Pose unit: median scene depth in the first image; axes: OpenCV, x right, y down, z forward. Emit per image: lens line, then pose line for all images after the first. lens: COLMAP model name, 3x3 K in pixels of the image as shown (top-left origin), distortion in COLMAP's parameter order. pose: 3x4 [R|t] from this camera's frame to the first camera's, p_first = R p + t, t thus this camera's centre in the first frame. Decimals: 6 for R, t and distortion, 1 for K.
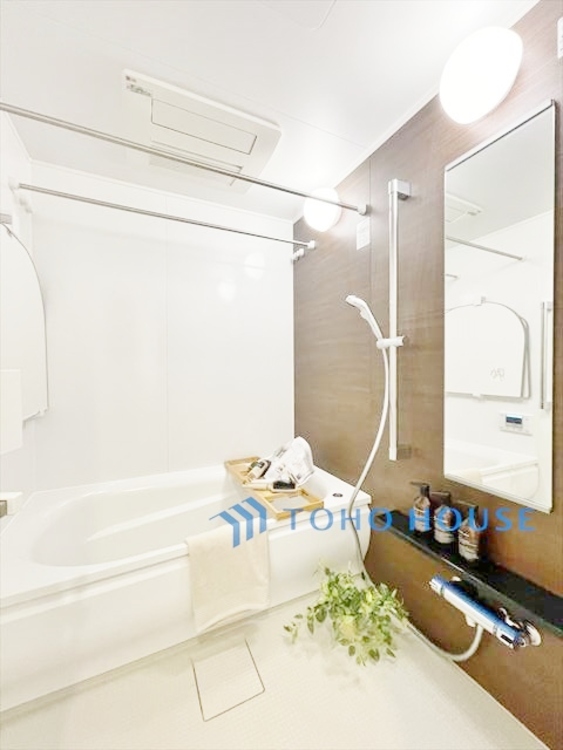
lens RADIAL K [[303.4, 0, 282.5], [0, 303.4, 372.2], [0, 0, 1]] dist [-0.002837, -0.000263]
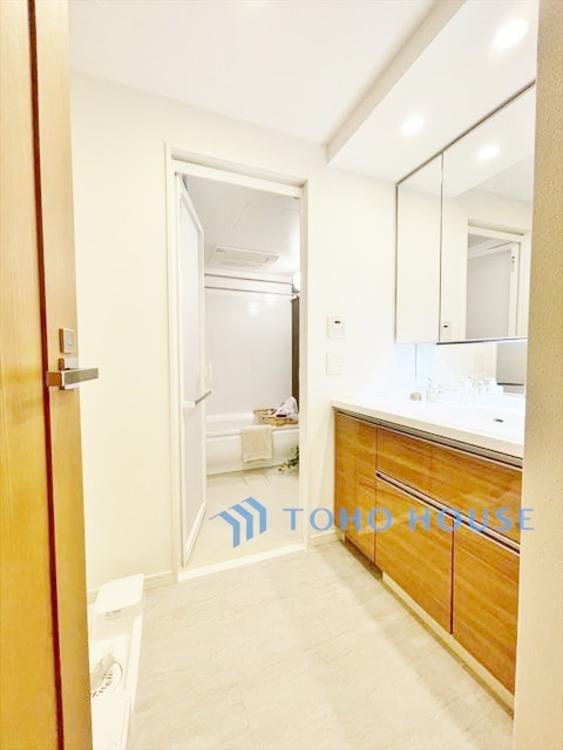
lens RADIAL K [[303.4, 0, 282.5], [0, 303.4, 372.2], [0, 0, 1]] dist [-0.002837, -0.000263]
pose [[0.996699, 0.005865, -0.080972, 0.182356], [-0.002980, 0.999358, 0.035700, -0.014654], [0.081130, -0.035341, 0.996077, -1.108655]]
